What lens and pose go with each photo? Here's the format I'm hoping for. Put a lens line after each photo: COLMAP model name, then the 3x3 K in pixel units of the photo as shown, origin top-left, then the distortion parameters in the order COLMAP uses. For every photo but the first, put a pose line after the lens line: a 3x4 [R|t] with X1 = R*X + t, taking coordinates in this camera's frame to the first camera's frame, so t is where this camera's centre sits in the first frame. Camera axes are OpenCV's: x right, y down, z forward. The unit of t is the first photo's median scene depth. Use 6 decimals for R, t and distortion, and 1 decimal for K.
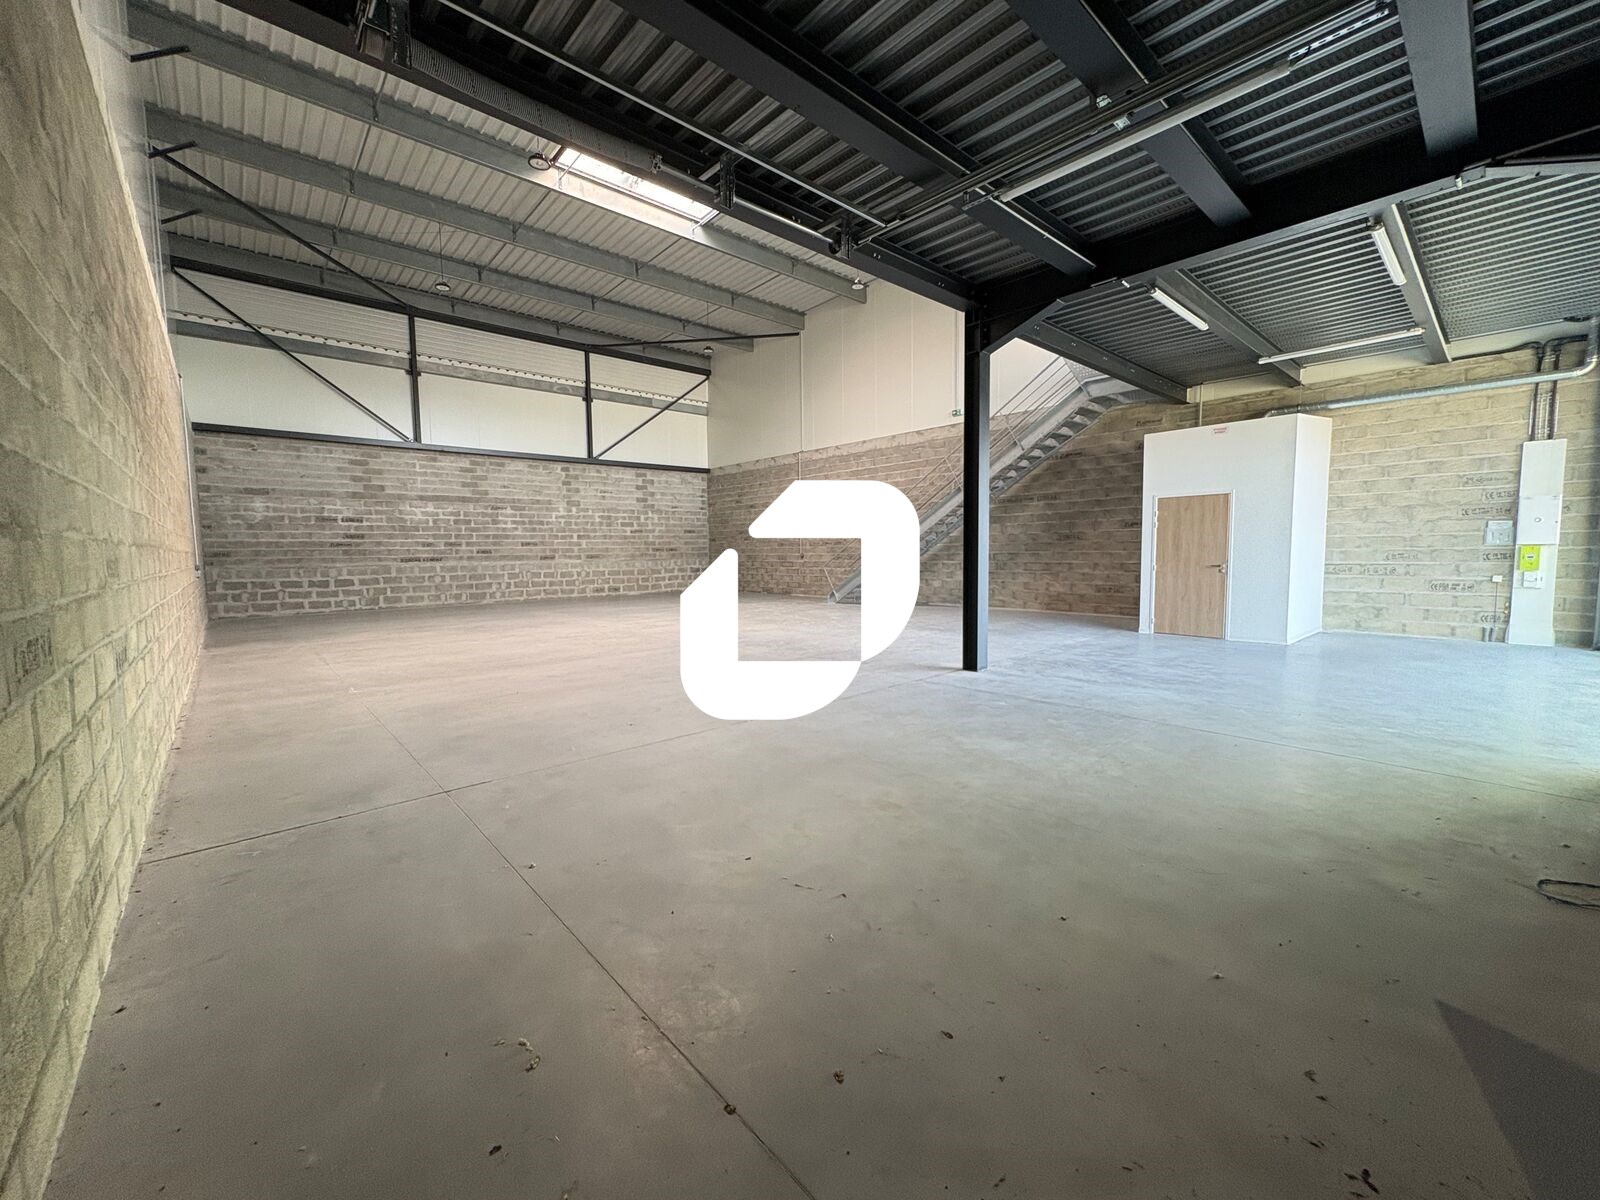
lens RADIAL K [[635.4, 0, 800.0], [0, 635.4, 600.0], [0, 0, 1]] dist [-0.001195, 0.000063]
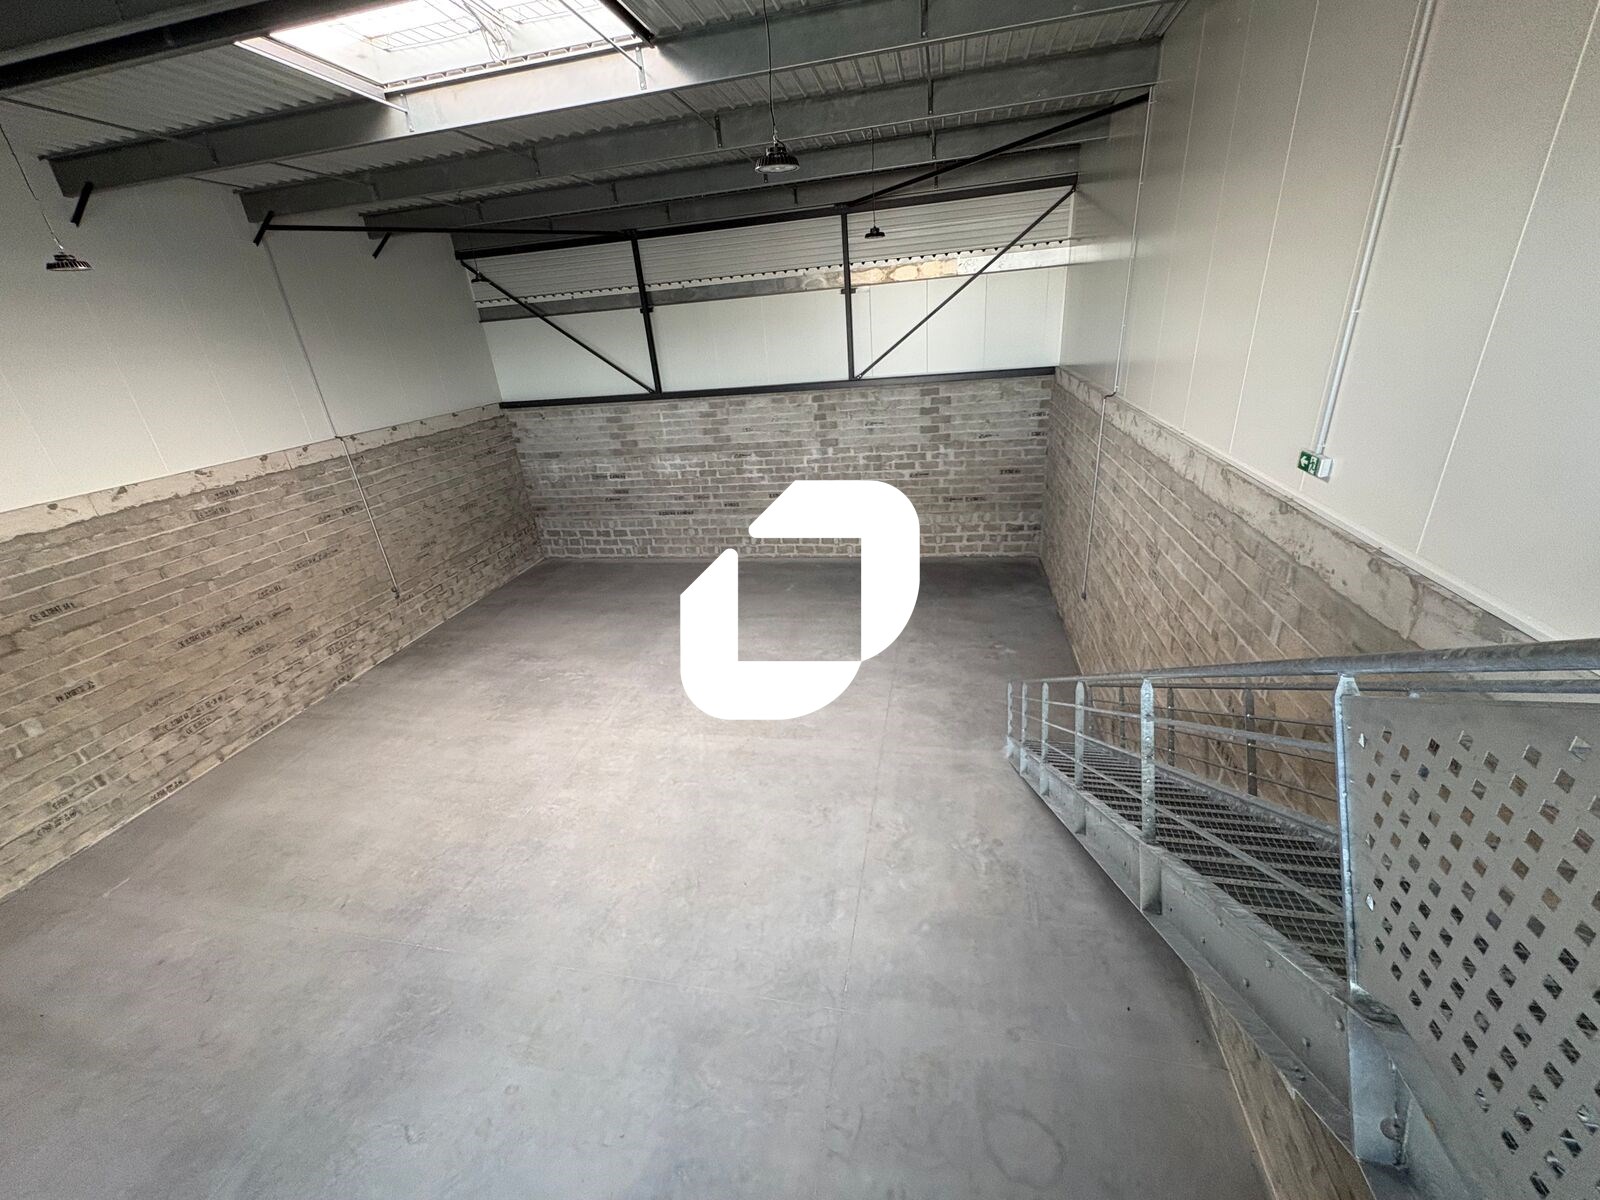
lens RADIAL K [[635.4, 0, 800.0], [0, 635.4, 600.0], [0, 0, 1]] dist [-0.001195, 0.000063]
pose [[0.587892, 0.299779, -0.751342, 0.281287], [0.009196, 0.926263, 0.376766, -0.287707], [0.808887, -0.228407, 0.541786, 0.549448]]
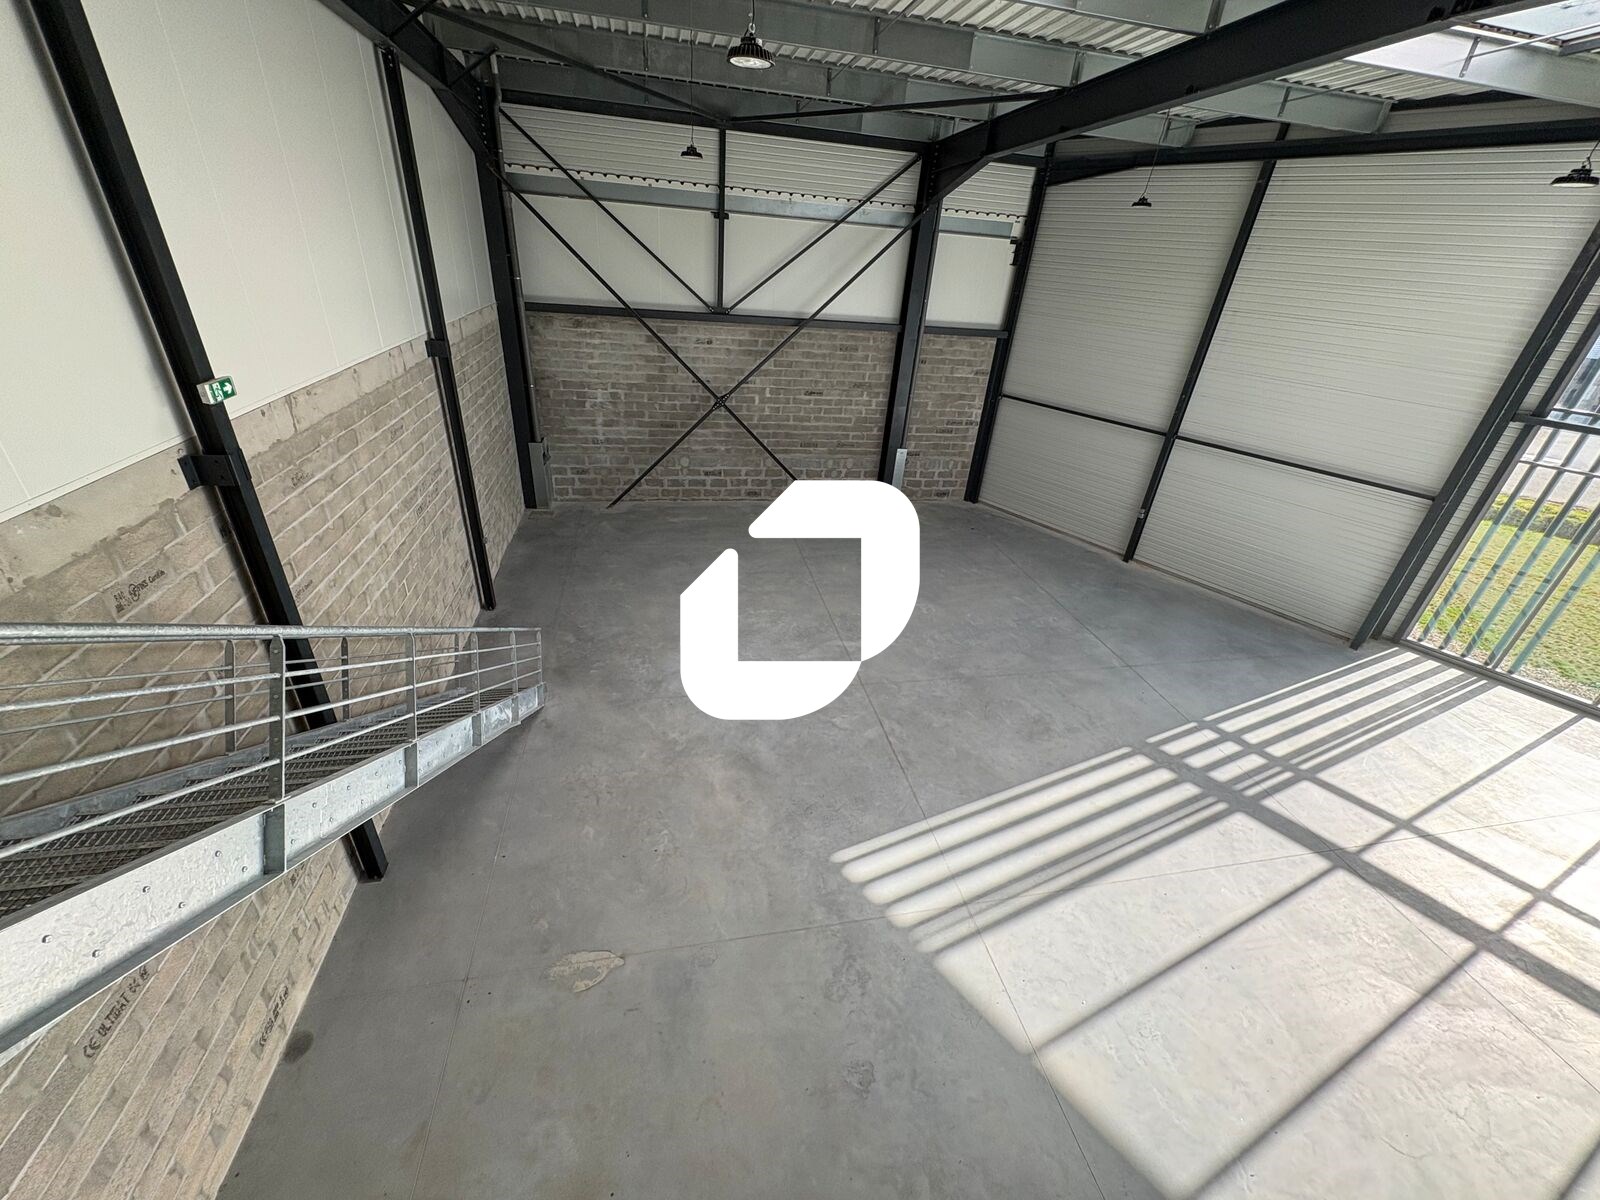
lens RADIAL K [[635.4, 0, 800.0], [0, 635.4, 600.0], [0, 0, 1]] dist [-0.001195, 0.000063]
pose [[0.858786, 0.313110, -0.405523, -0.055440], [-0.123170, 0.894482, 0.429803, -0.258665], [0.497309, -0.319160, 0.806735, 0.244927]]
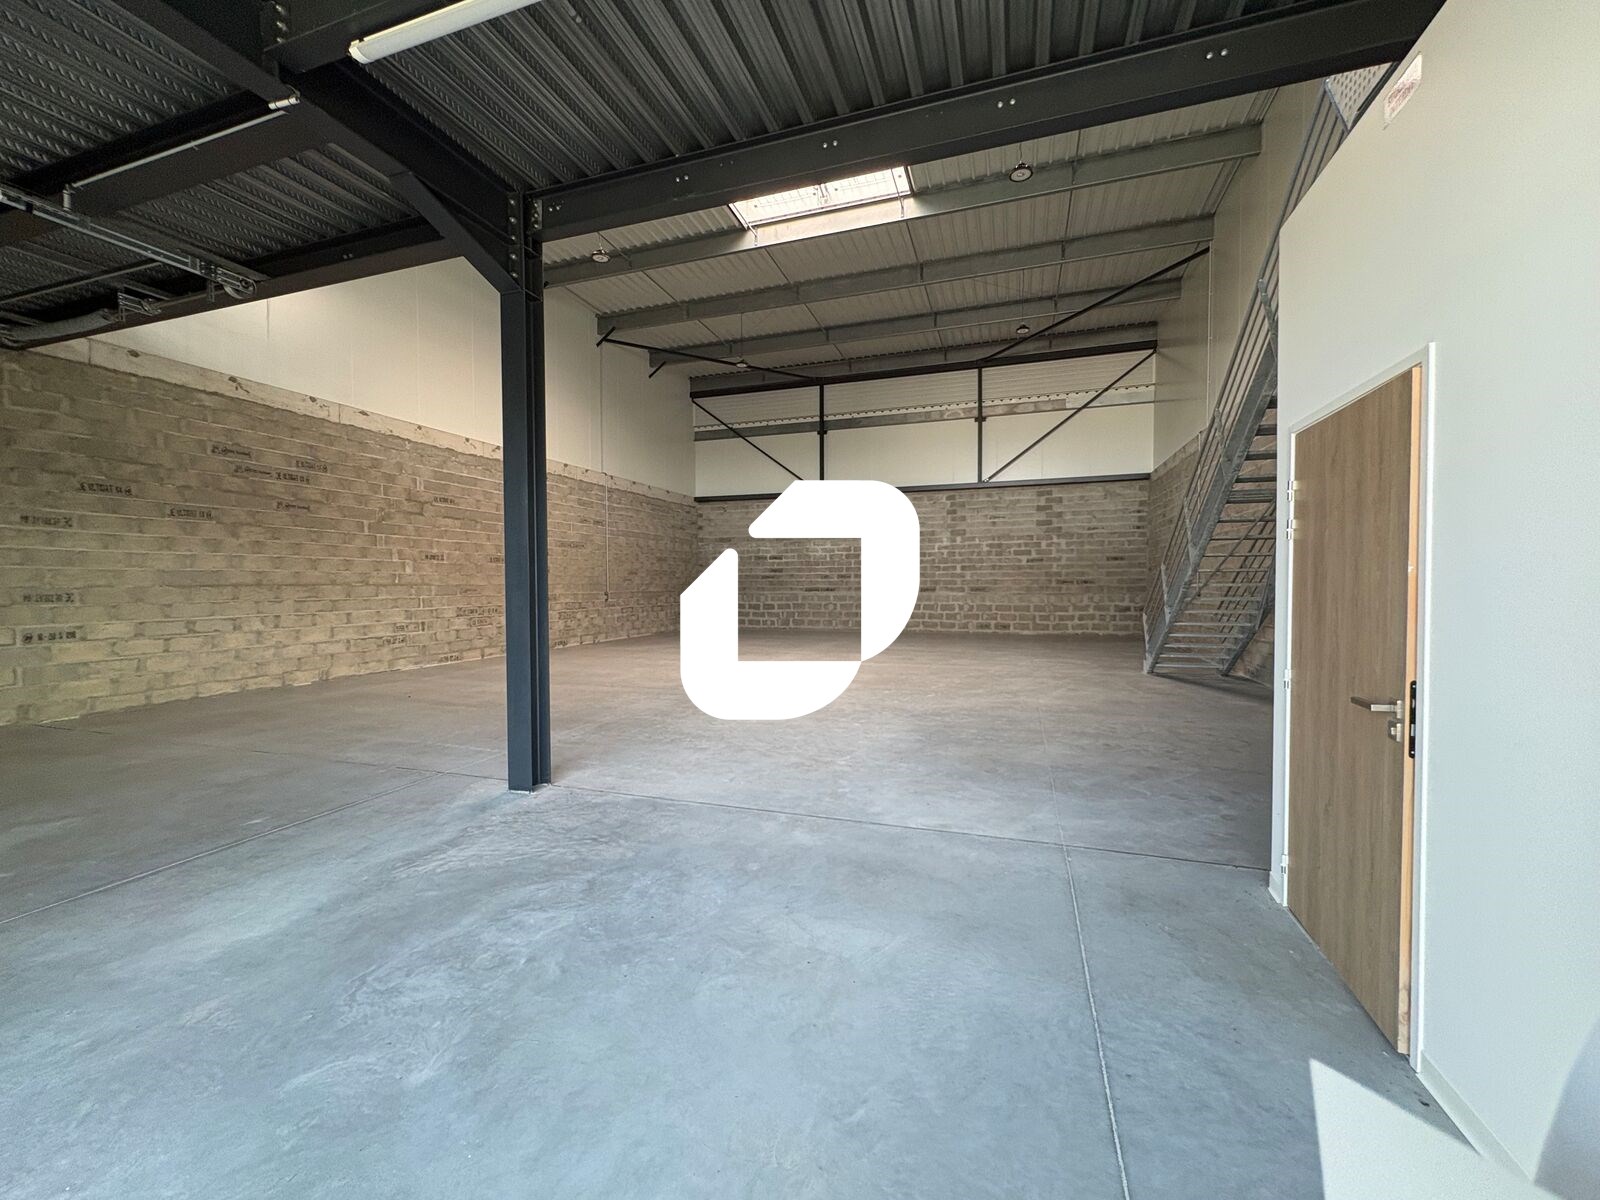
lens RADIAL K [[640.5, 0, 800.5], [0, 640.5, 603.6], [0, 0, 1]] dist [0.001569, 0.000513]
pose [[0.490912, 0.037716, -0.870392, 0.389120], [-0.069724, 0.997559, 0.003902, -0.037001], [0.868414, 0.058772, 0.492344, 0.361378]]
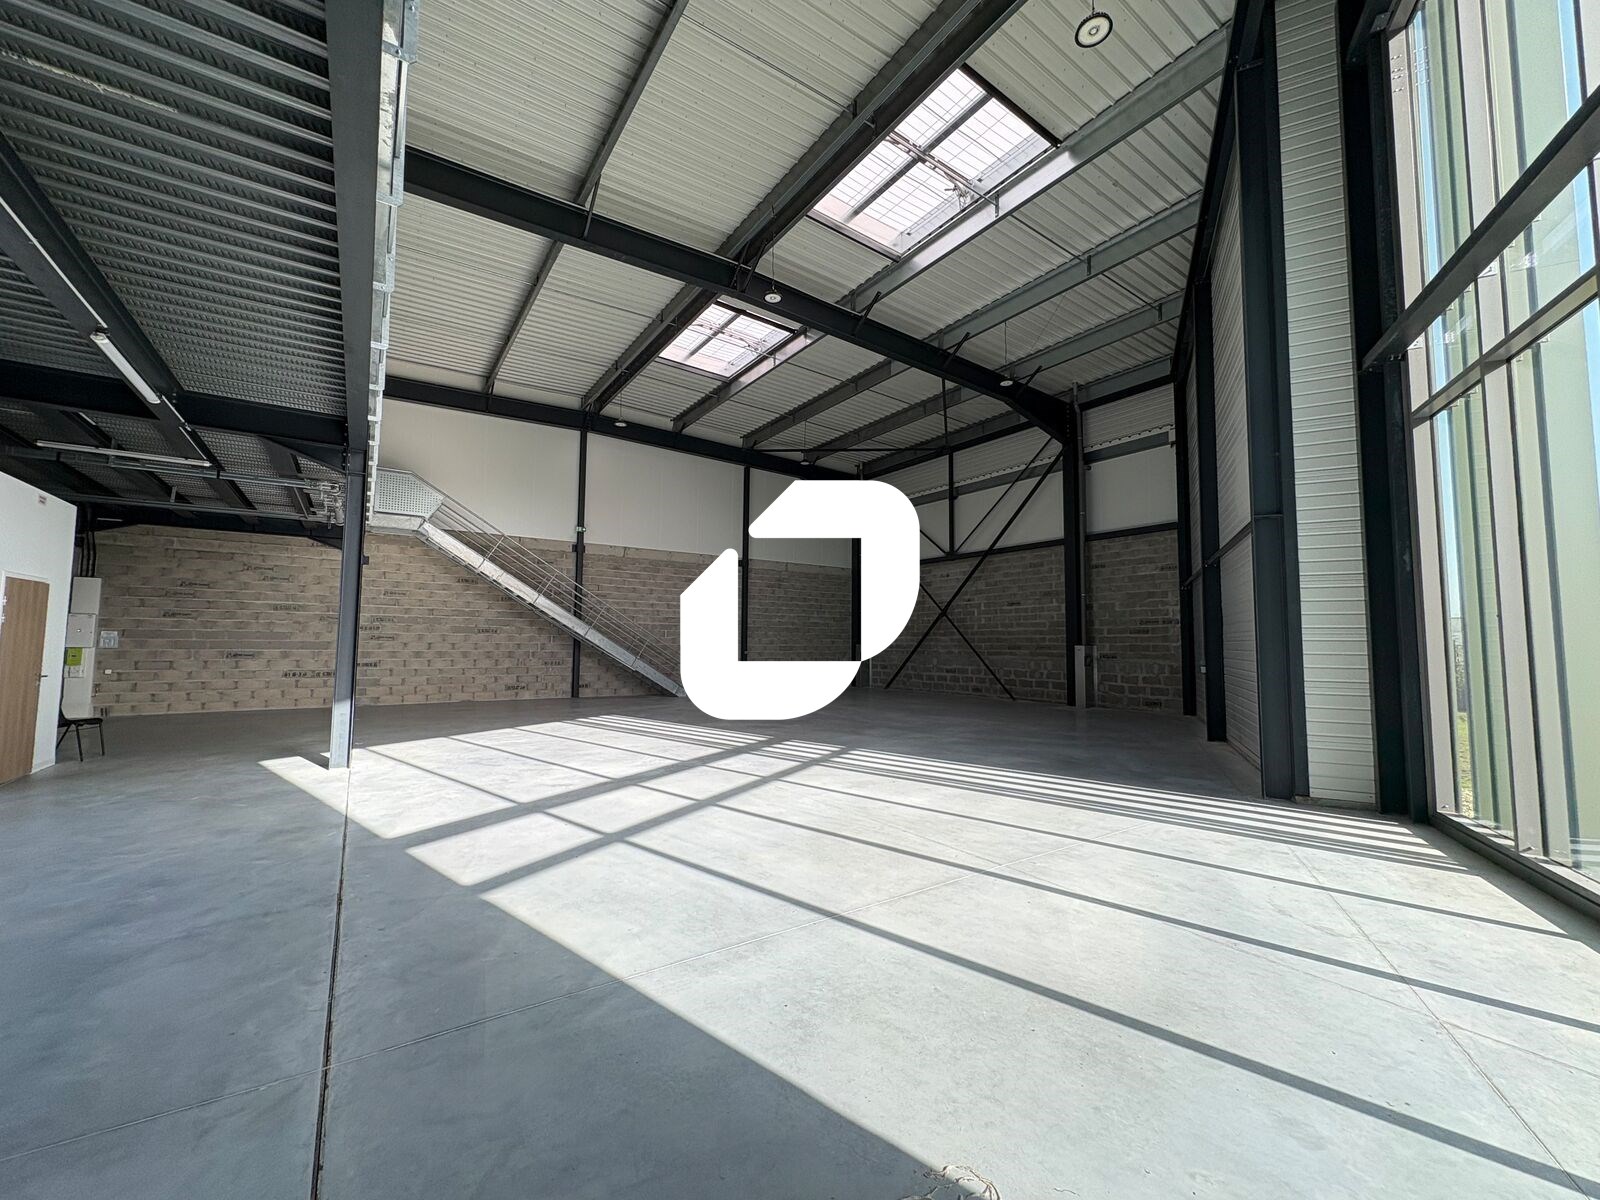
lens RADIAL K [[635.4, 0, 800.0], [0, 635.4, 600.0], [0, 0, 1]] dist [-0.001195, 0.000063]
pose [[-0.132778, -0.060389, -0.989304, 0.567176], [-0.083754, 0.995256, -0.049512, -0.073711], [0.987601, 0.076284, -0.137206, 0.818805]]
